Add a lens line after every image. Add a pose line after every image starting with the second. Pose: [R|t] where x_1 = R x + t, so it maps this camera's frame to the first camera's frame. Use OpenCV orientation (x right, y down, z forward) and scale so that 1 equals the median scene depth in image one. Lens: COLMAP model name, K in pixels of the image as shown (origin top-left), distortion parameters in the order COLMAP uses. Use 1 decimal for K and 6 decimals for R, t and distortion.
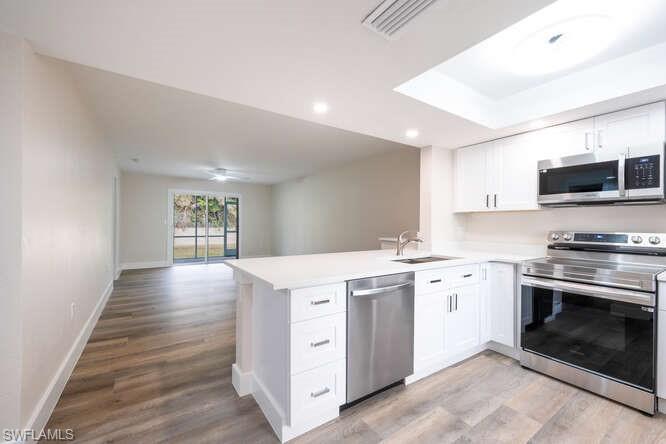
lens RADIAL K [[278.6, 0, 333.0], [0, 278.6, 222.0], [0, 0, 1]] dist [-0.001521, -0.000257]
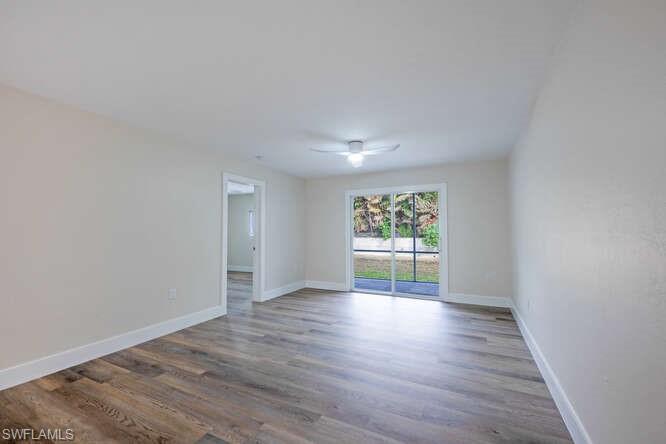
lens RADIAL K [[277.8, 0, 333.1], [0, 277.8, 216.5], [0, 0, 1]] dist [0.000066, -0.000130]
pose [[0.490260, -0.058872, -0.869586, 0.065458], [0.011197, 0.998059, -0.061257, 0.001208], [0.871504, 0.020295, 0.489968, 0.595905]]
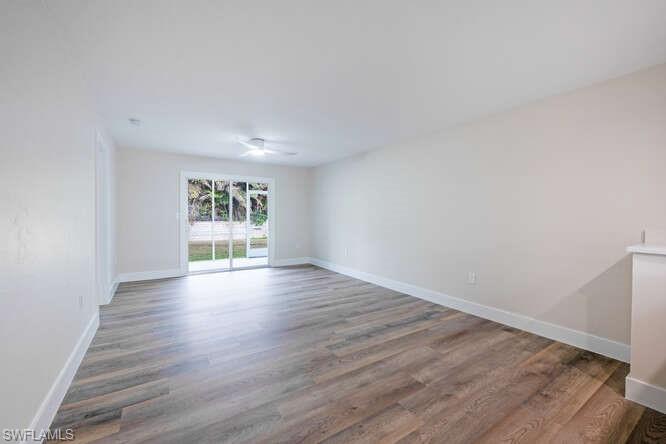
lens RADIAL K [[277.8, 0, 333.1], [0, 277.8, 216.5], [0, 0, 1]] dist [0.000066, -0.000130]
pose [[0.999899, -0.004297, -0.013534, -0.181268], [0.004382, 0.999971, 0.006258, -0.000958], [0.013506, -0.006316, 0.999889, 0.272310]]
